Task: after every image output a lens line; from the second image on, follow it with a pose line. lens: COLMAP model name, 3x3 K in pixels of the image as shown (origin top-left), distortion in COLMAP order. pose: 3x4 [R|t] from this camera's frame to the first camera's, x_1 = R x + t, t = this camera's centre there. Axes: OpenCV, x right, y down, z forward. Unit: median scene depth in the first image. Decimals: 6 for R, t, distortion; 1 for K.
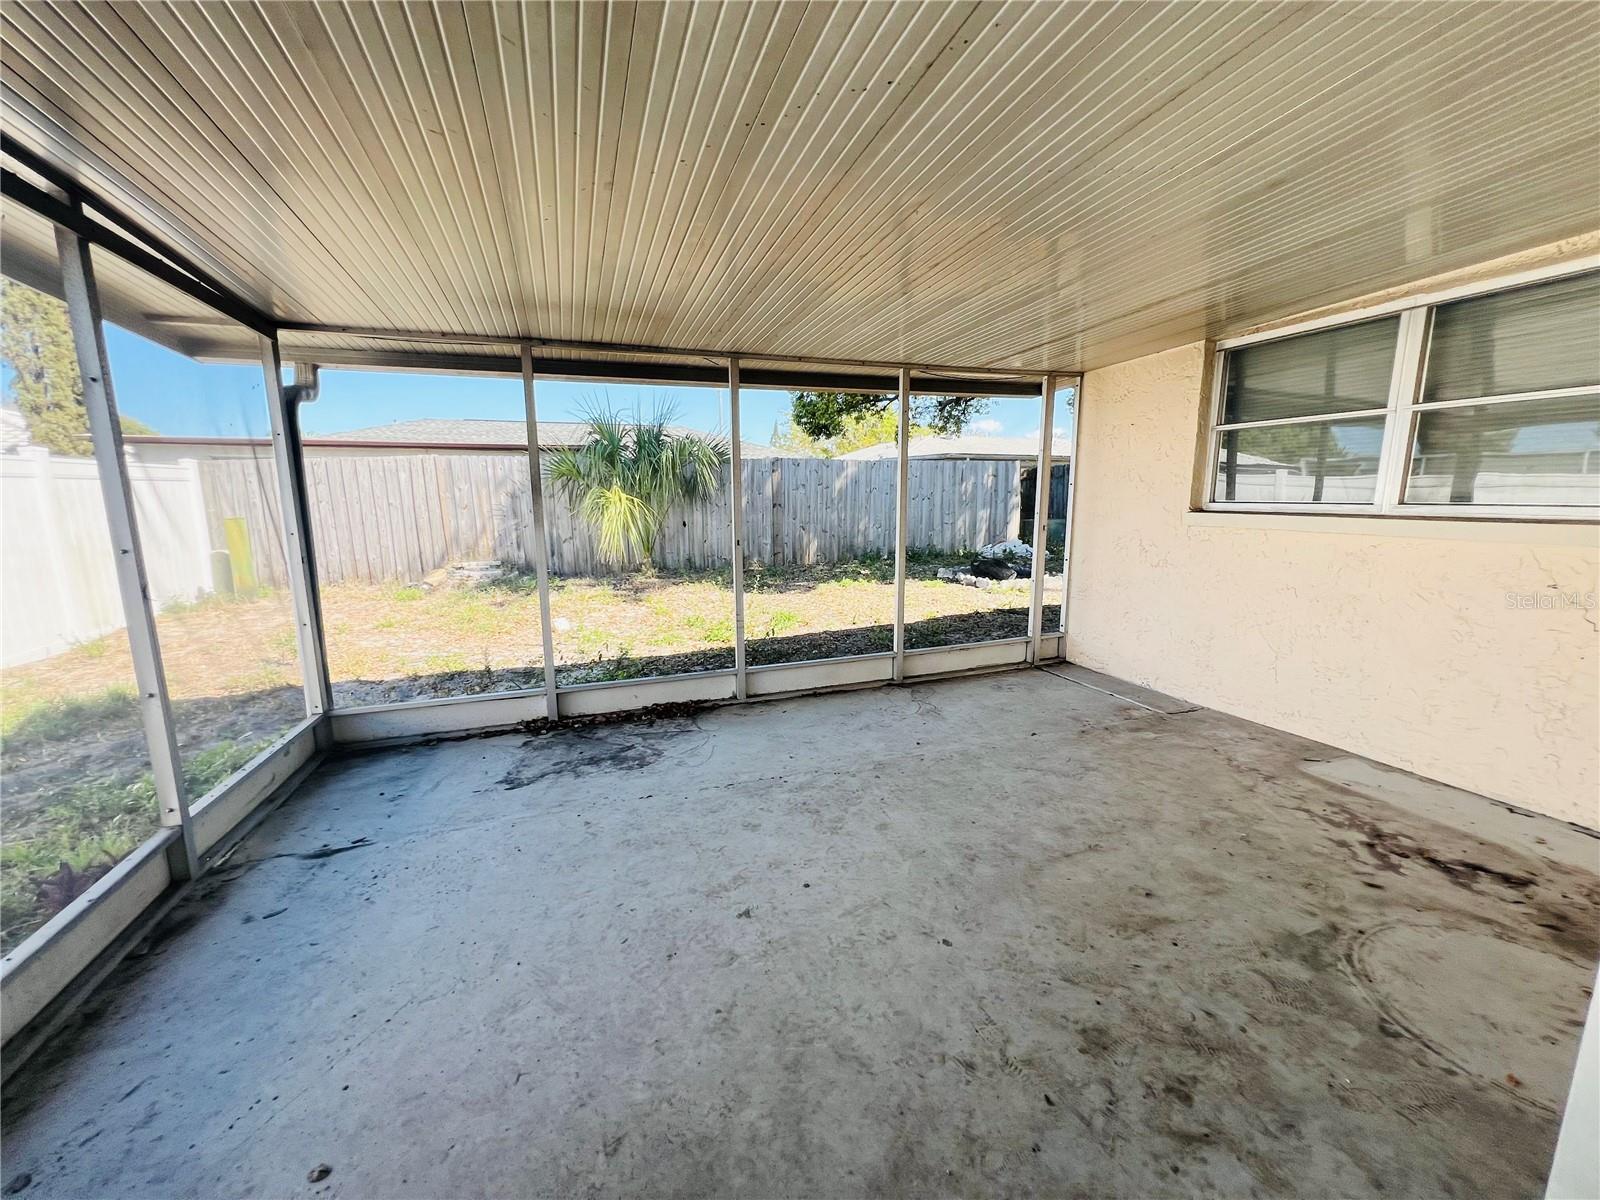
lens RADIAL K [[636.2, 0, 803.6], [0, 636.2, 603.0], [0, 0, 1]] dist [-0.001961, -0.000606]
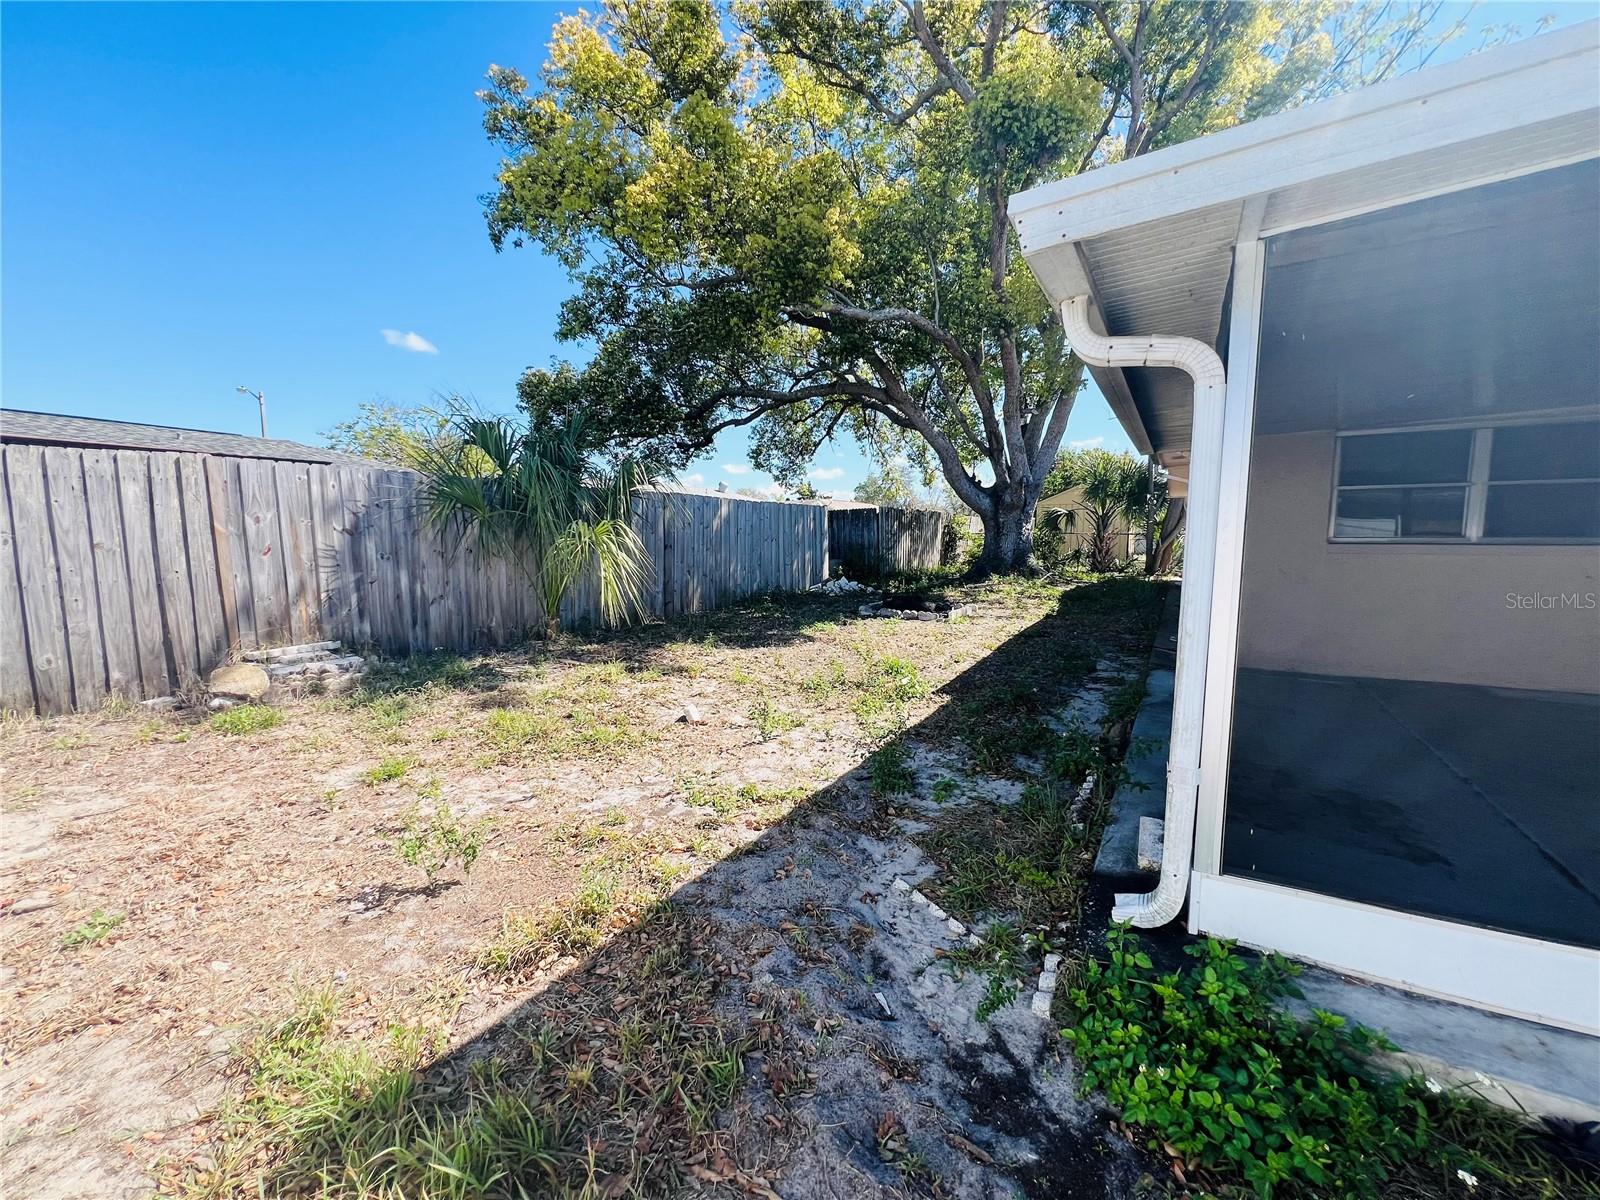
lens RADIAL K [[636.2, 0, 803.6], [0, 636.2, 603.0], [0, 0, 1]] dist [-0.001961, -0.000606]
pose [[0.769686, -0.060302, 0.635569, -0.525706], [0.105400, 0.993871, -0.033344, -0.036861], [-0.629663, 0.092653, 0.771324, 0.275418]]
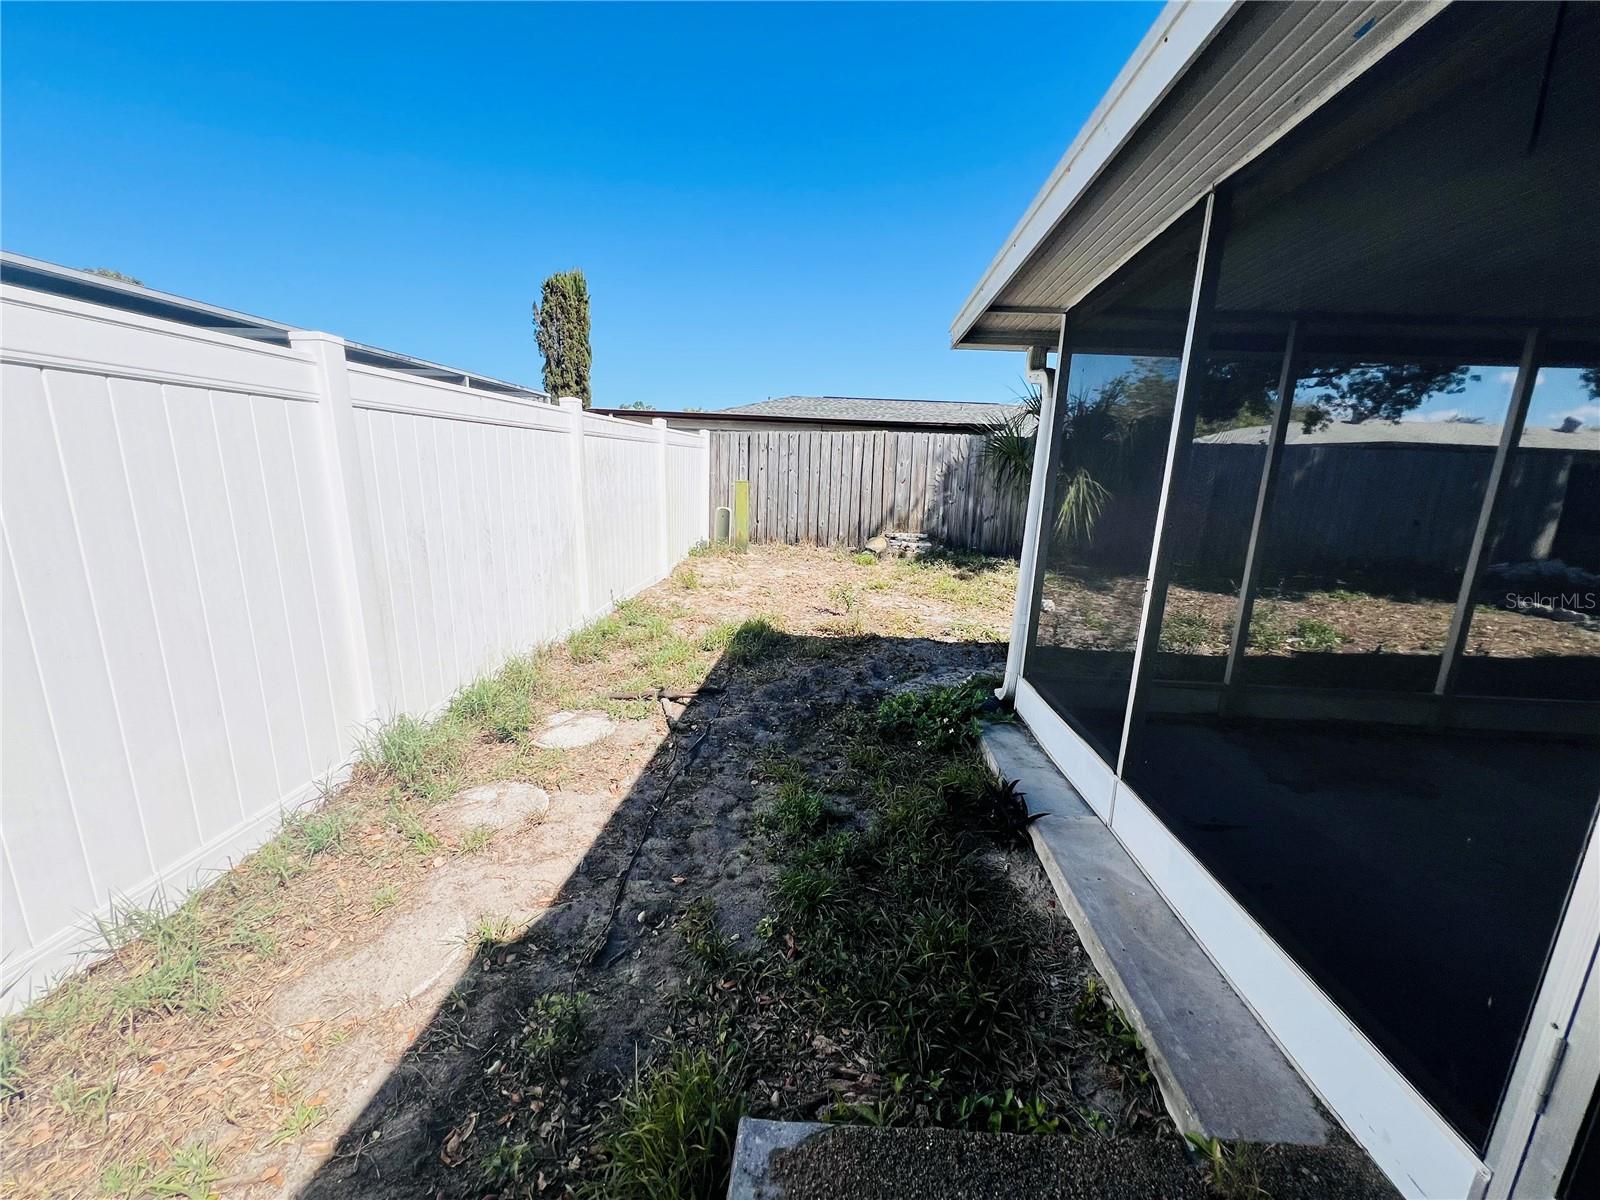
lens RADIAL K [[636.2, 0, 803.6], [0, 636.2, 603.0], [0, 0, 1]] dist [-0.001961, -0.000606]
pose [[0.921718, 0.120750, -0.368587, -0.271275], [-0.108552, 0.992637, 0.053737, 0.011521], [0.372362, -0.009520, 0.928039, -0.045218]]
